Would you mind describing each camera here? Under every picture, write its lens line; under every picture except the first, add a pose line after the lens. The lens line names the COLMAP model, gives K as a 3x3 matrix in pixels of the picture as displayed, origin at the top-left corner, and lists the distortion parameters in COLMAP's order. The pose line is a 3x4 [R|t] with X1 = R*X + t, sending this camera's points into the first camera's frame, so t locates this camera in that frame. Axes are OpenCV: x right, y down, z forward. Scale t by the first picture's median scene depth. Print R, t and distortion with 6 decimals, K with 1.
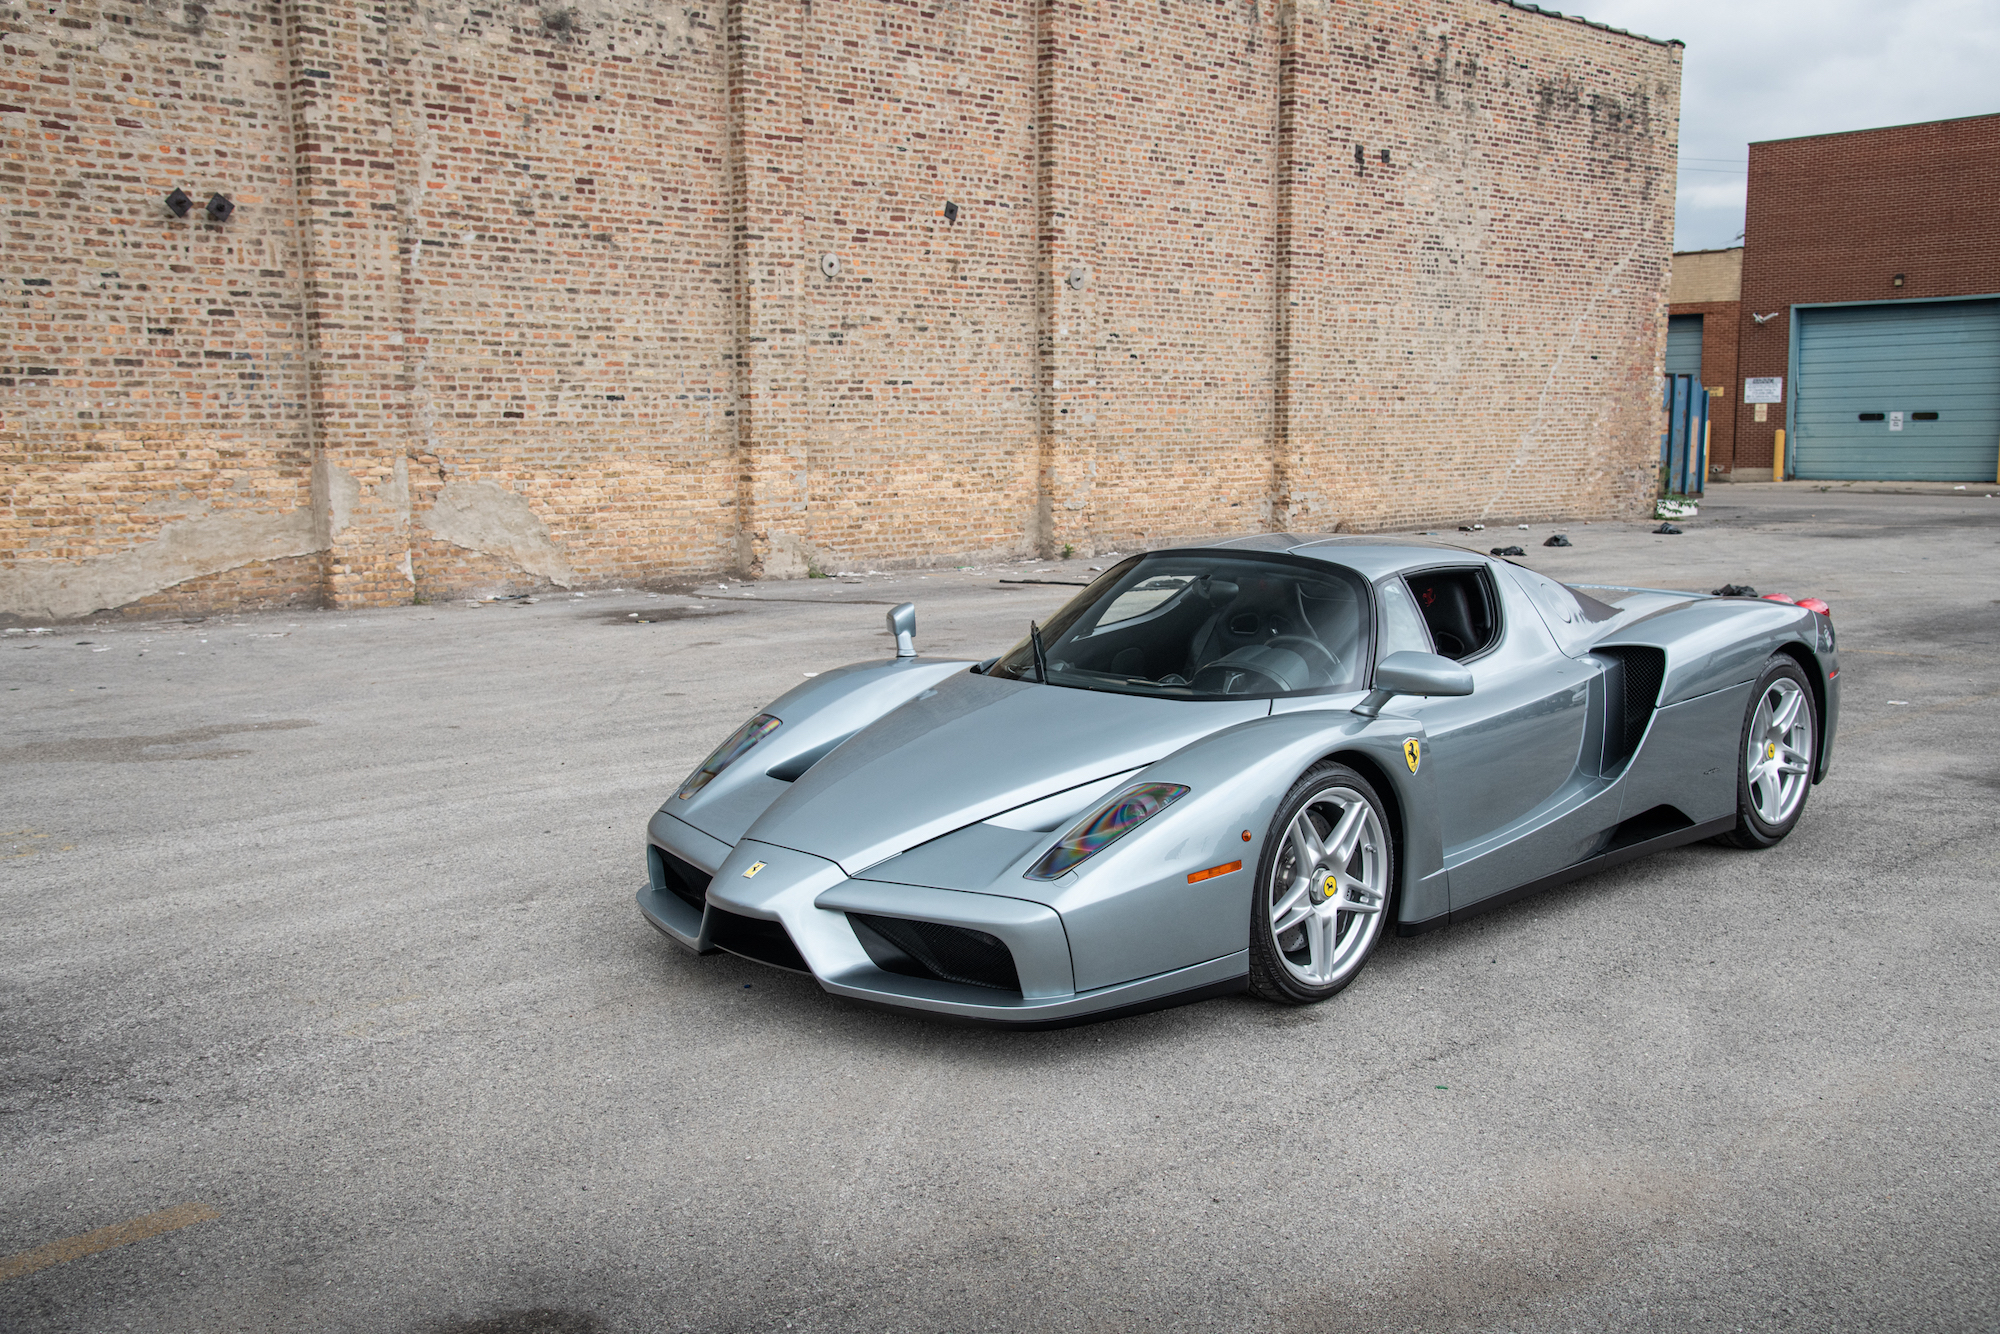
lens RADIAL K [[2014.4, 0, 994.0], [0, 2014.4, 662.1], [0, 0, 1]] dist [0.077398, 0.000000]
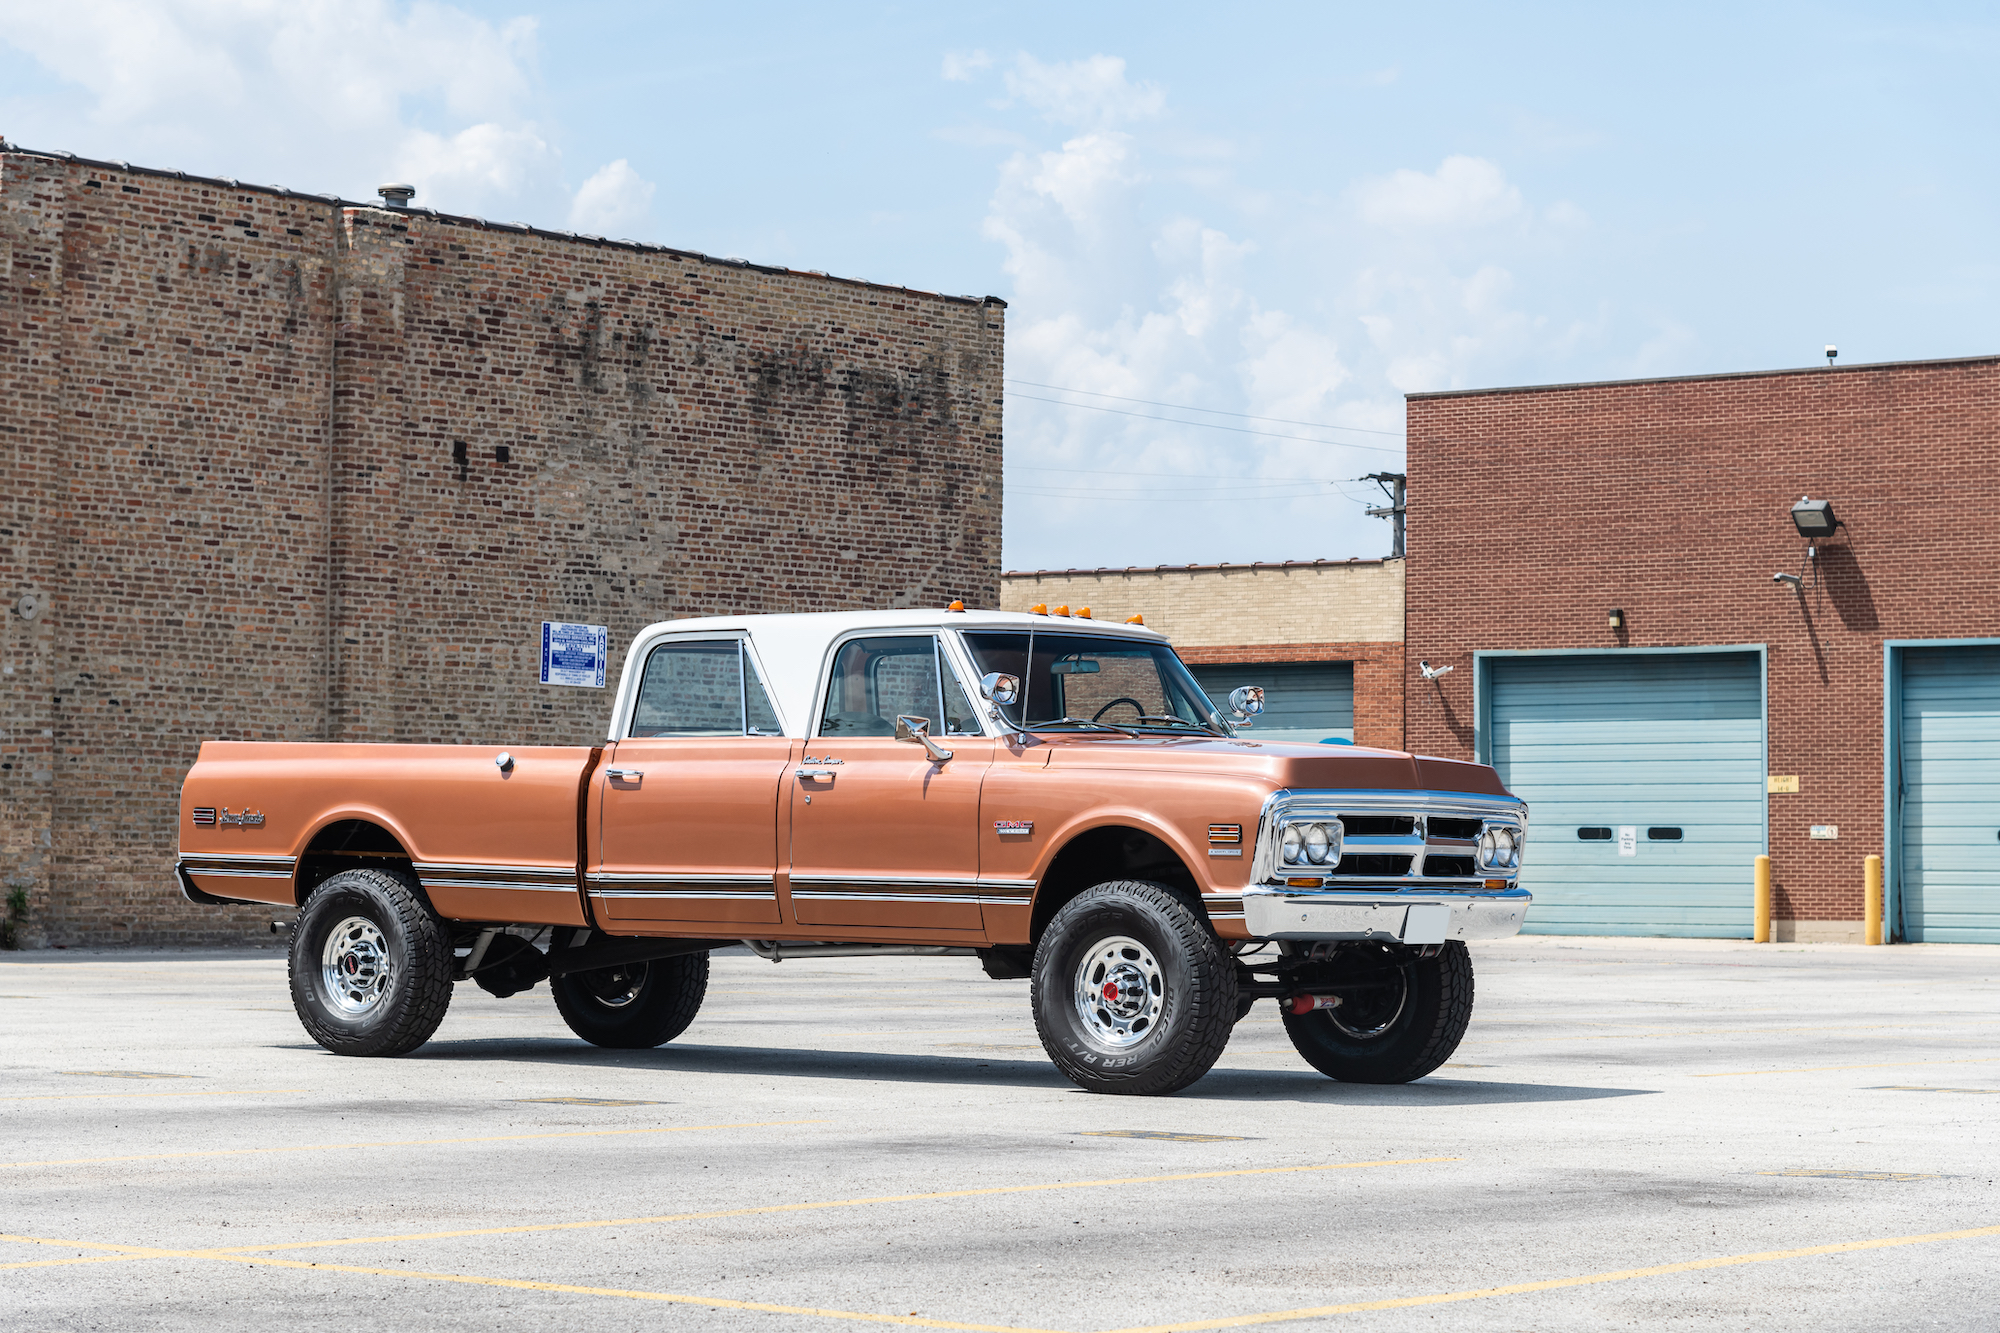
lens RADIAL K [[4565.7, 0, 999.7], [0, 4565.7, 672.0], [0, 0, 1]] dist [-0.048333, 0.000000]
pose [[0.992531, 0.018366, 0.120600, 0.184316], [0.001150, 0.987149, -0.159798, 0.116234], [-0.121985, 0.158744, 0.979755, -0.752748]]
